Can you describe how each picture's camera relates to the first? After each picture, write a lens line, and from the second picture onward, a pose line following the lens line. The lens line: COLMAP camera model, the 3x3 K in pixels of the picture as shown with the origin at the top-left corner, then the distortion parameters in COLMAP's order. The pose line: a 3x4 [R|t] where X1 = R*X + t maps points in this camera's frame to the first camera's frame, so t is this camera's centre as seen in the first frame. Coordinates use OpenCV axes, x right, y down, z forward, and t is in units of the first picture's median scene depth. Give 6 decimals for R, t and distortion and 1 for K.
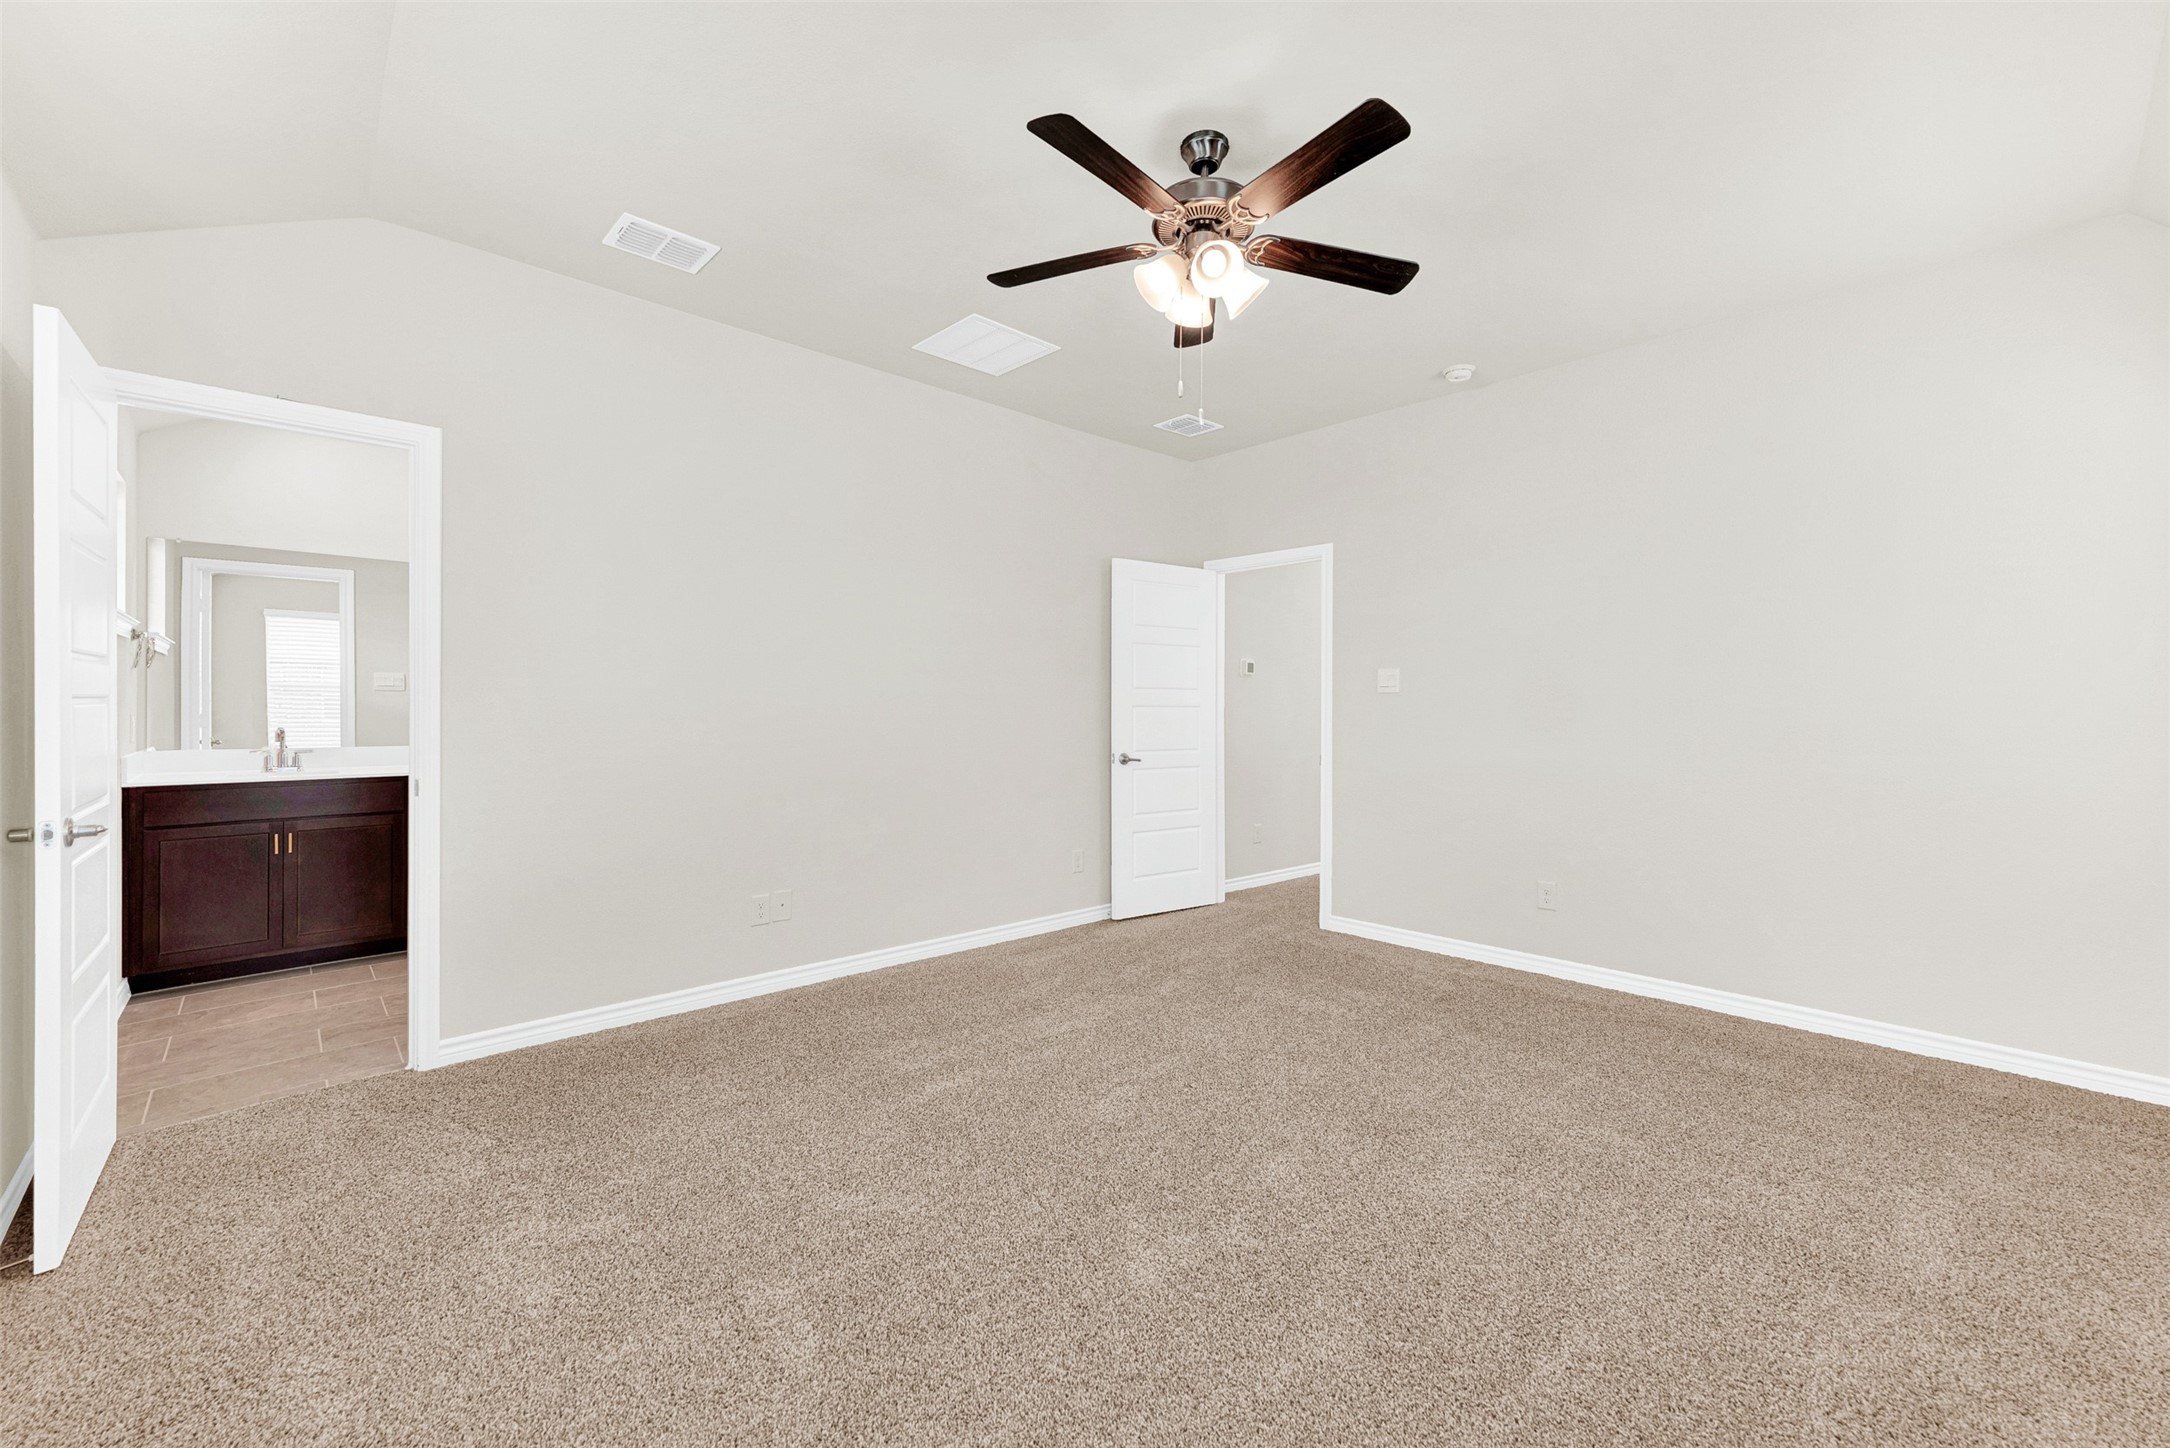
lens RADIAL K [[898.1, 0, 1083.5], [0, 898.1, 700.0], [0, 0, 1]] dist [0.004436, 0.000345]
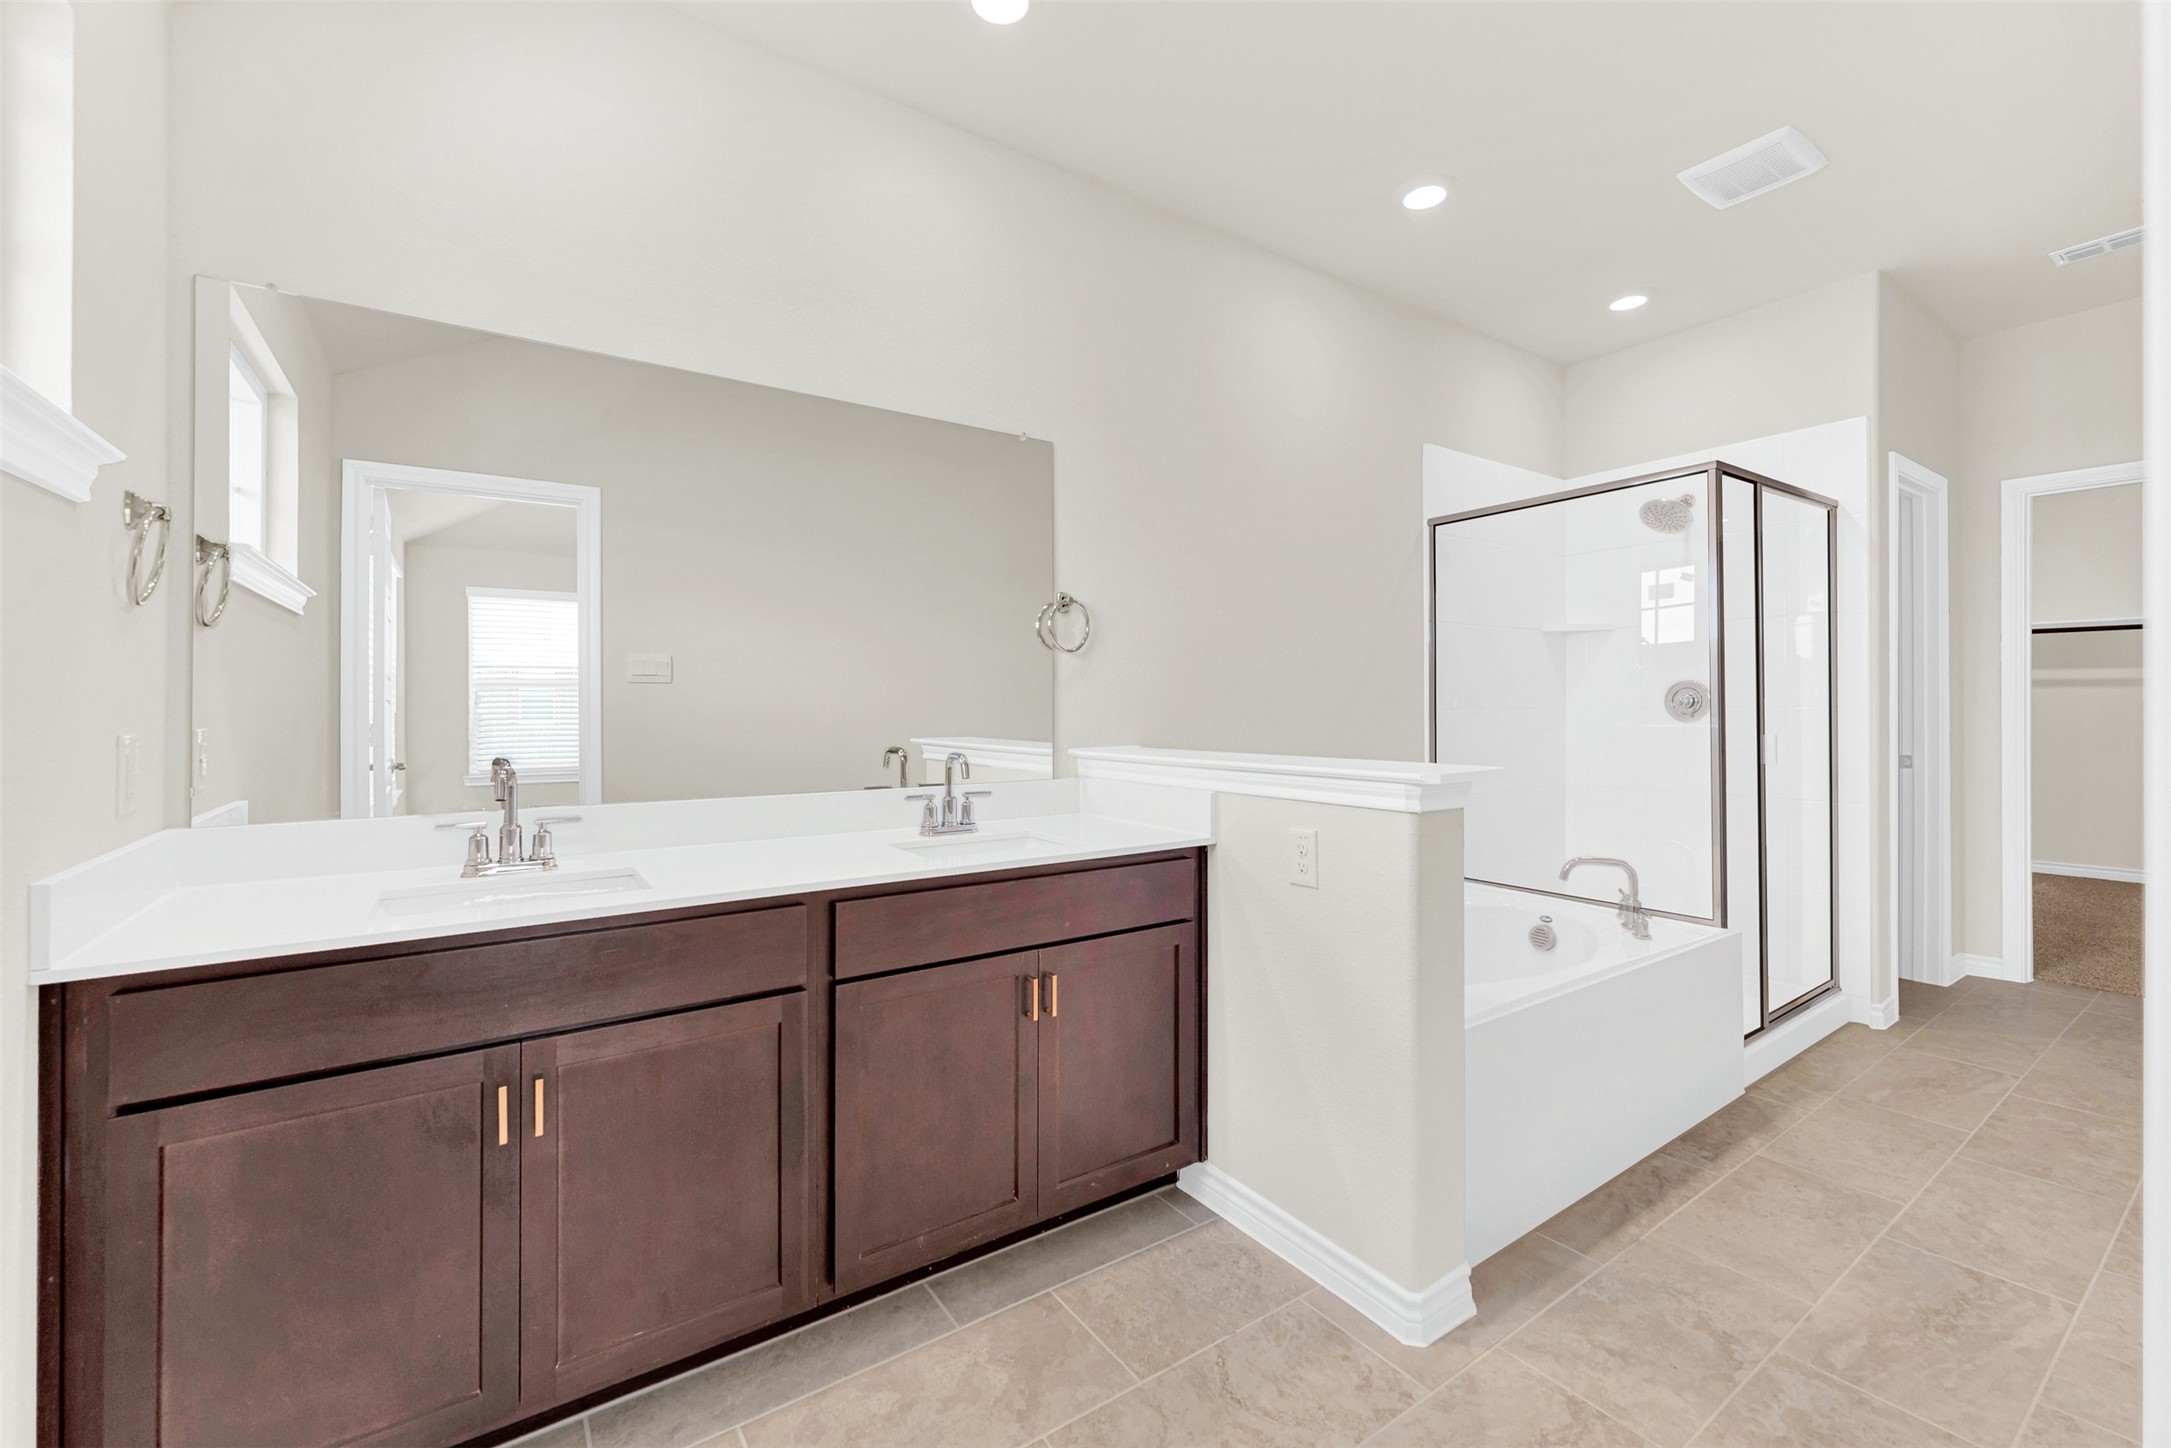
lens RADIAL K [[898.5, 0, 1084.0], [0, 898.5, 700.0], [0, 0, 1]] dist [0.004436, 0.000345]
pose [[0.990540, -0.005980, -0.137094, -0.625356], [0.005974, 0.999982, -0.000453, 0.005678], [0.137094, -0.000370, 0.990558, 0.687906]]
